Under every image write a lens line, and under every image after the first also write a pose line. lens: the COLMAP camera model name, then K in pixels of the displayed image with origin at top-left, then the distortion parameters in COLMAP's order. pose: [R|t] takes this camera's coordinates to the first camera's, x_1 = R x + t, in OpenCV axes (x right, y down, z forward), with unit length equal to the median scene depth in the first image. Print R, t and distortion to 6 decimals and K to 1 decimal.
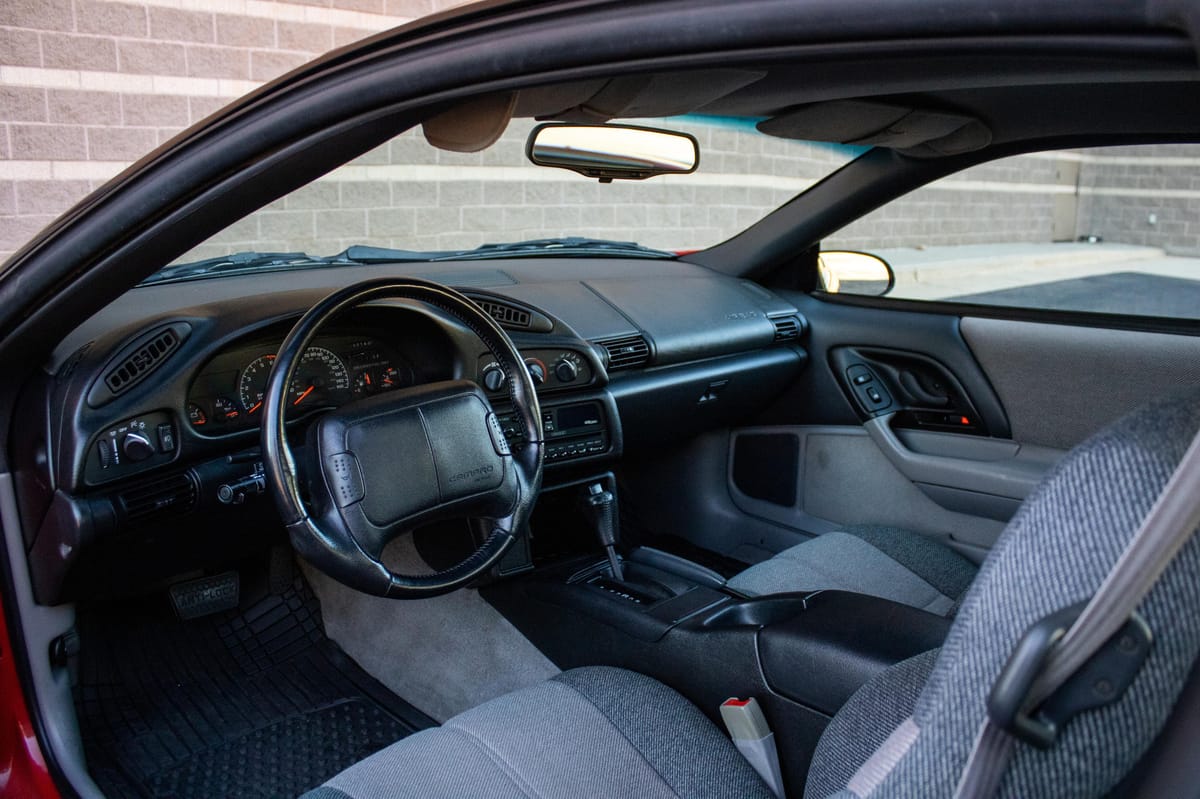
lens RADIAL K [[1036.6, 0, 600.0], [0, 1036.6, 399.5], [0, 0, 1]] dist [-0.159722, 0.161712]
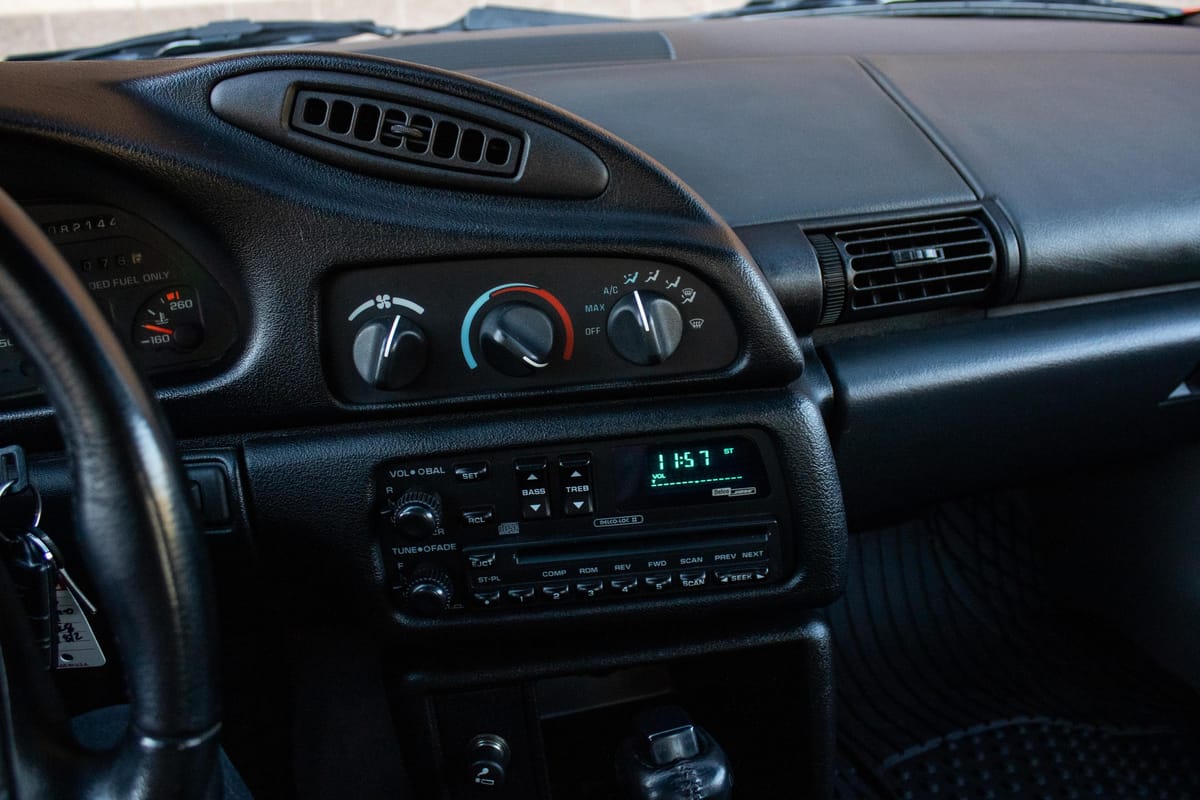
lens RADIAL K [[1036.6, 0, 600.0], [0, 1036.6, 400.0], [0, 0, 1]] dist [-0.159722, 0.161712]
pose [[0.881834, 0.117649, -0.456649, 0.099627], [-0.042229, 0.984189, 0.172014, -0.060377], [0.469666, -0.132404, 0.872859, 0.749240]]
